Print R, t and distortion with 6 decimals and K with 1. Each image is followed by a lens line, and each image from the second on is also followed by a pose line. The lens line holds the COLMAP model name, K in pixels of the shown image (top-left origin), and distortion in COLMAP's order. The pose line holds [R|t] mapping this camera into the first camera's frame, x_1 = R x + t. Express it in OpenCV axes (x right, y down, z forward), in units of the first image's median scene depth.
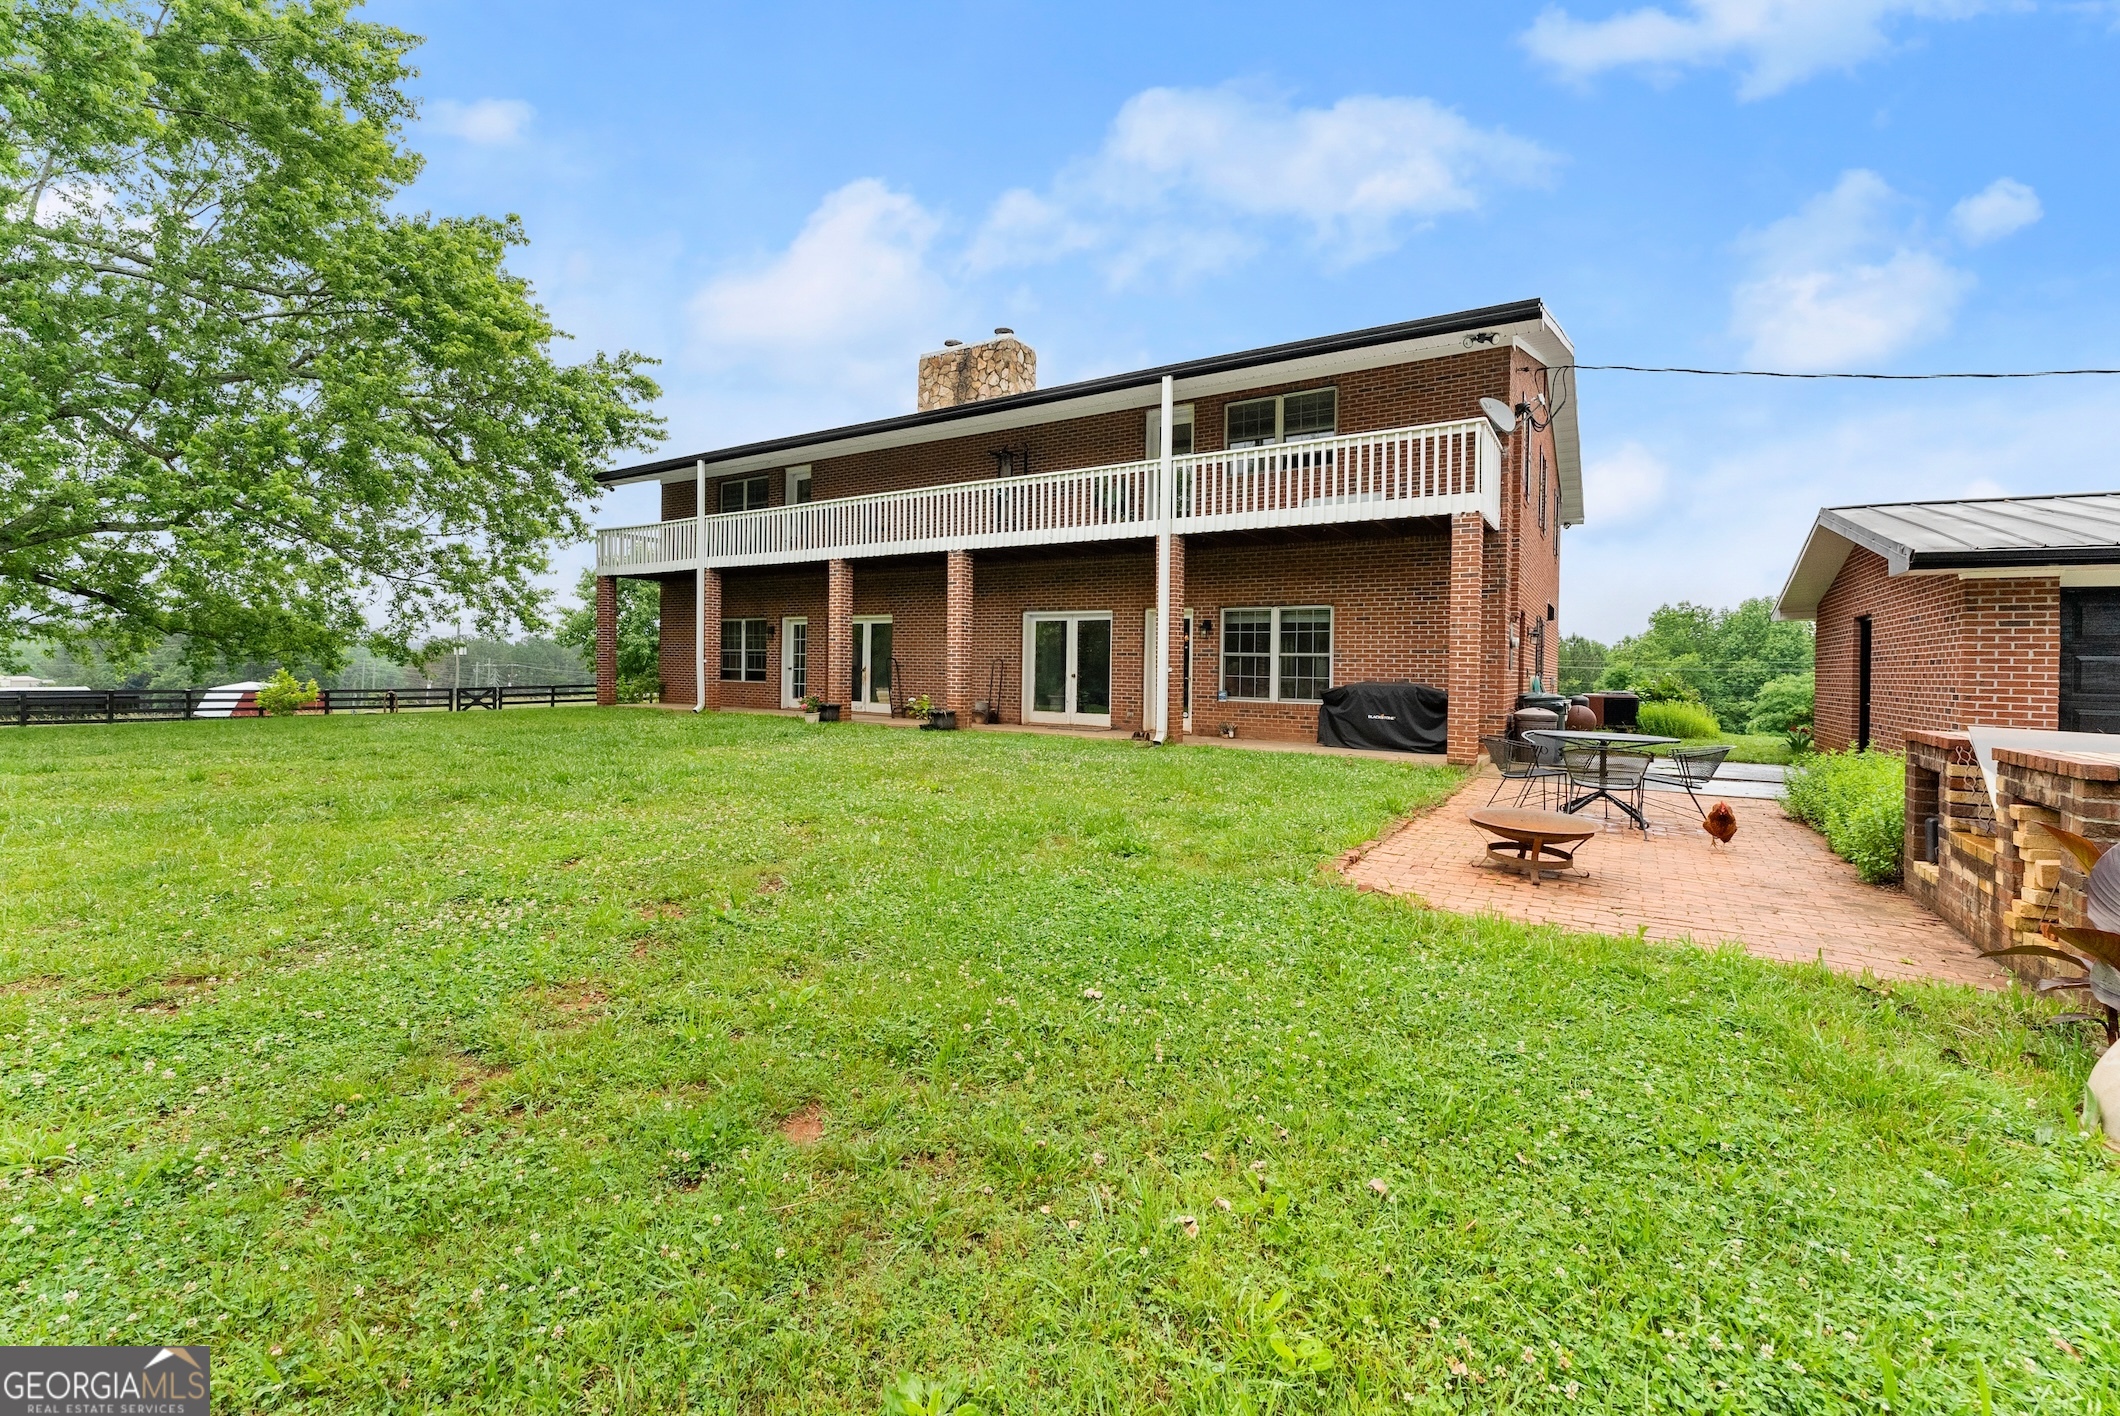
lens RADIAL K [[861.3, 0, 1032.2], [0, 861.3, 666.8], [0, 0, 1]] dist [0.002215, -0.000206]
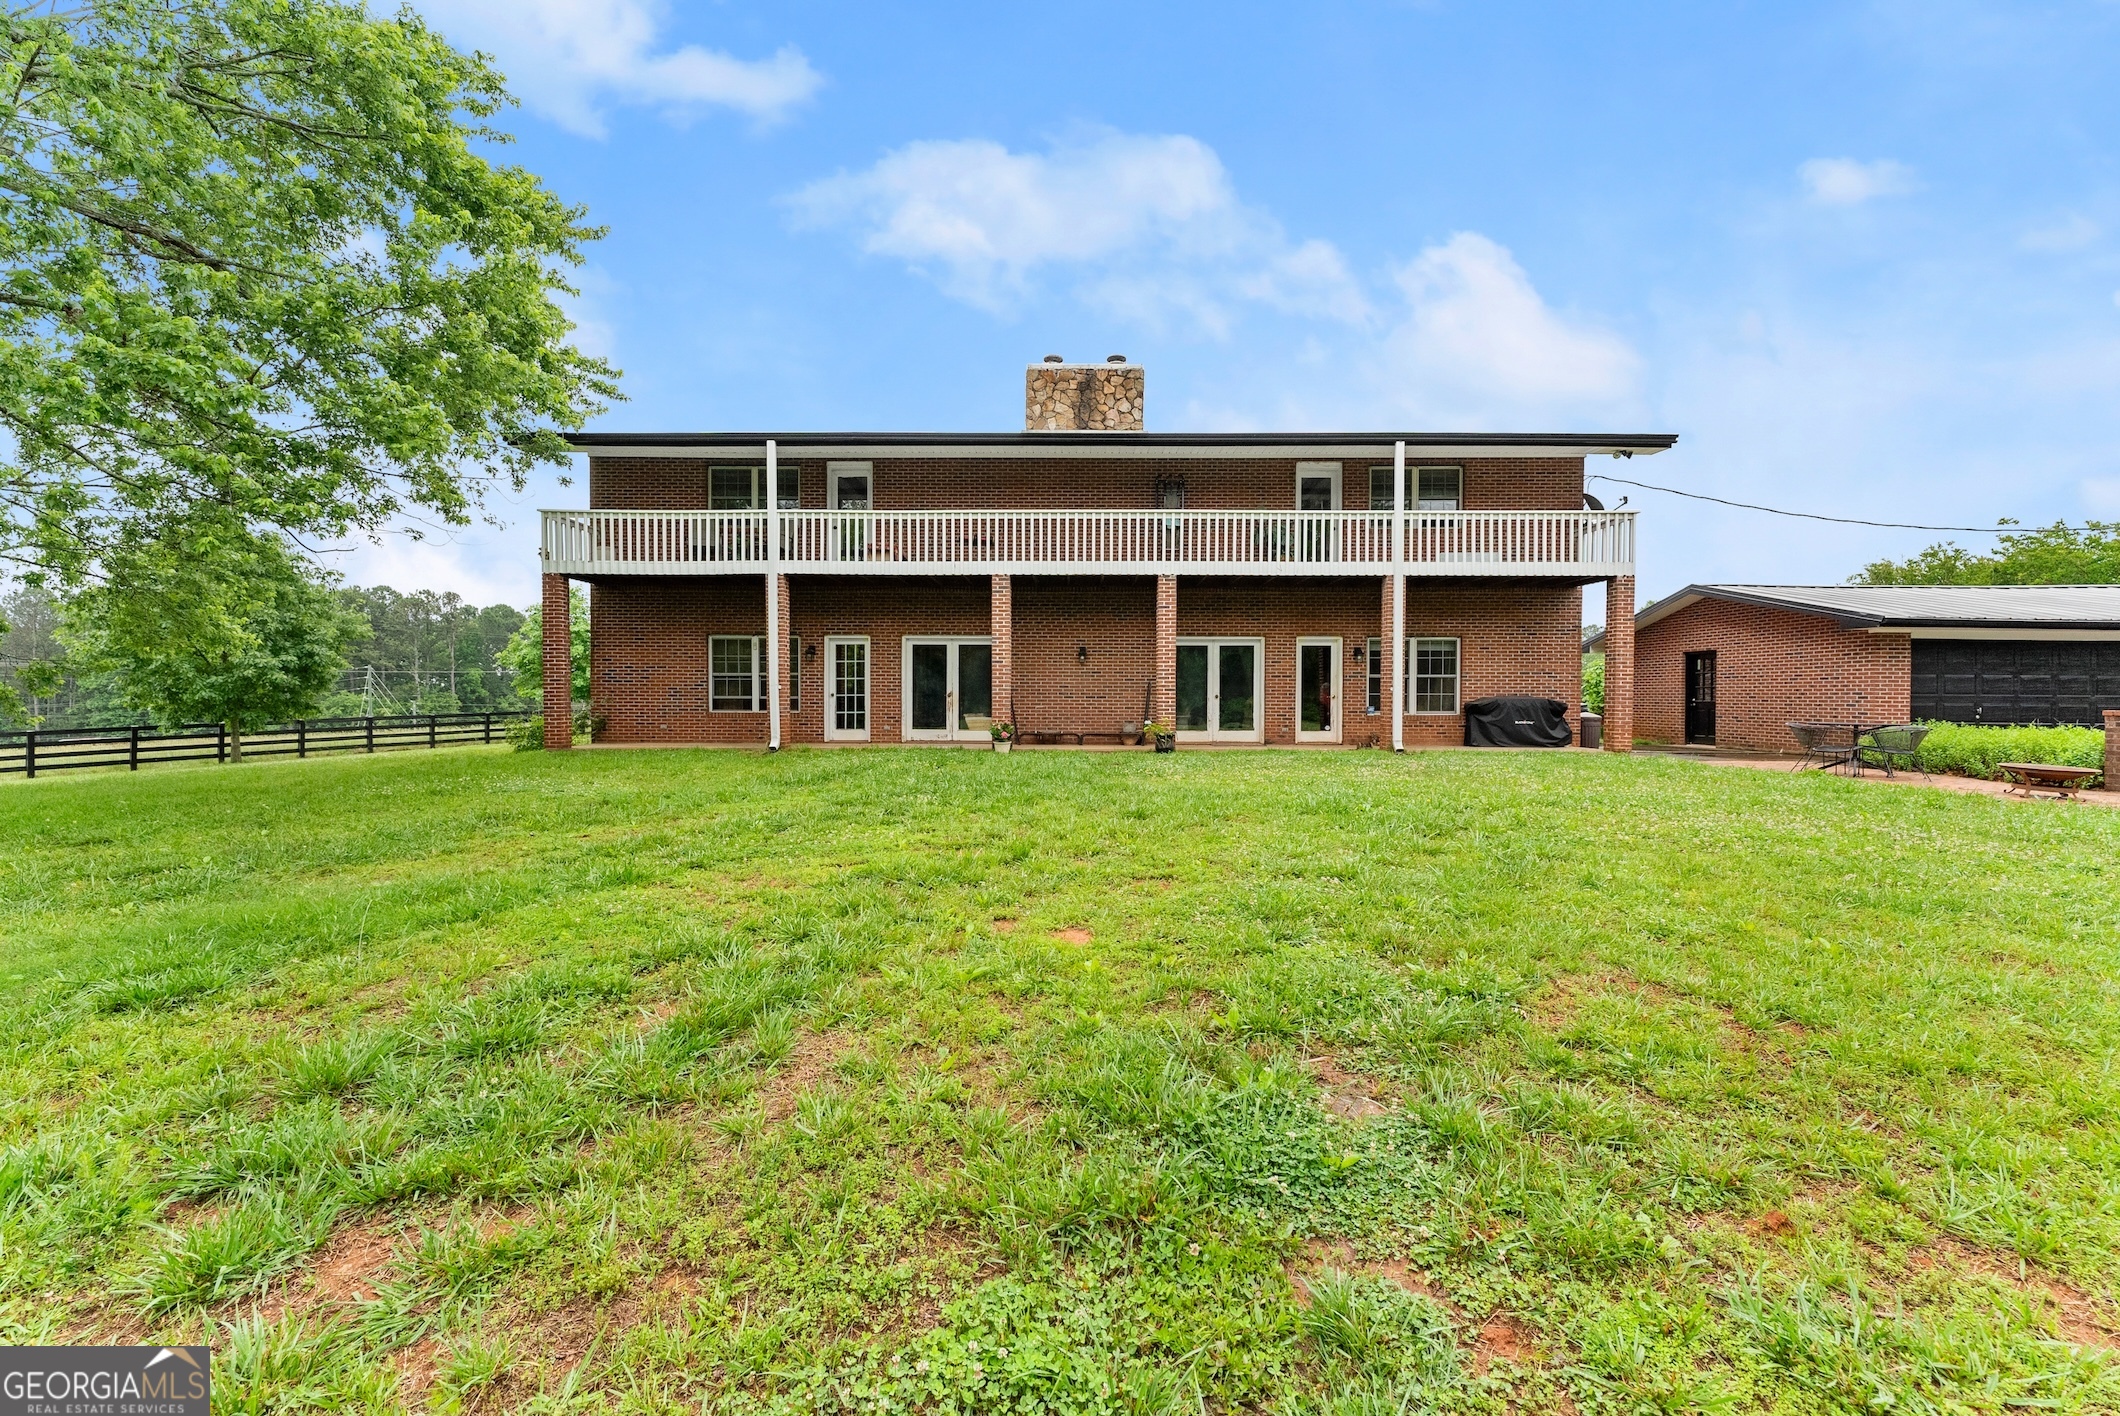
lens RADIAL K [[861.3, 0, 1053.3], [0, 861.3, 706.2], [0, 0, 1]] dist [0.002215, -0.000206]
pose [[0.846056, -0.020026, 0.532719, -0.719027], [0.011823, 0.999753, 0.018806, -0.000450], [-0.532964, -0.009612, 0.846084, 0.198255]]
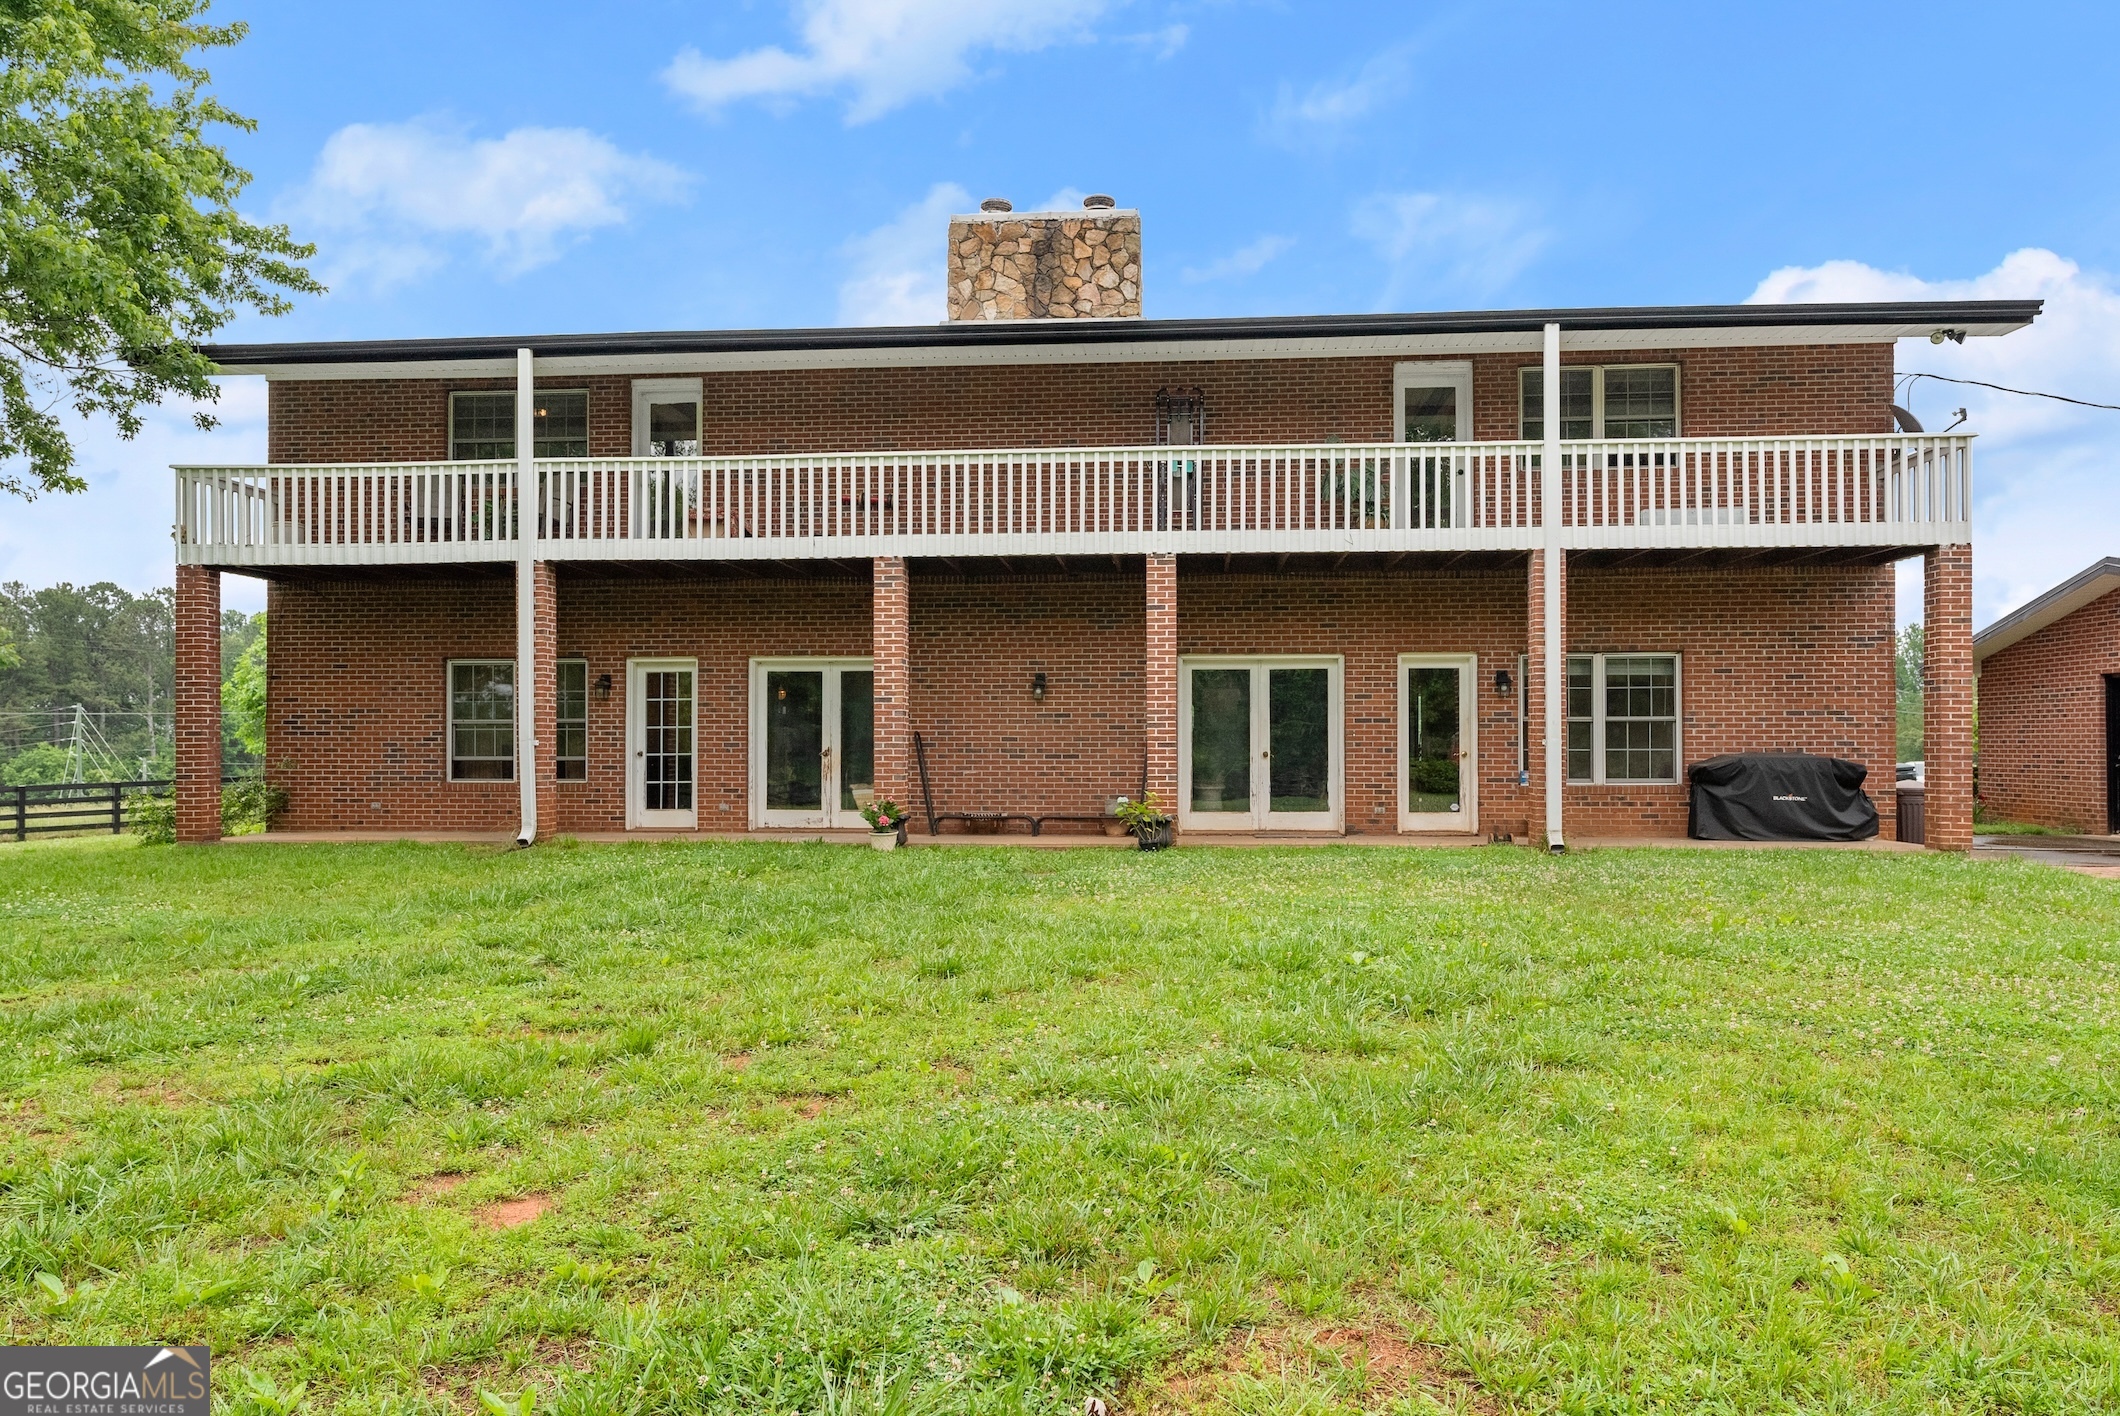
lens RADIAL K [[1387.6, 0, 1044.2], [0, 1387.6, 722.8], [0, 0, 1]] dist [0.001619, -0.005730]
pose [[0.882825, -0.009232, 0.469610, -0.601882], [0.016101, 0.999814, -0.010613, -0.005401], [-0.469425, 0.016931, 0.882810, 0.160841]]
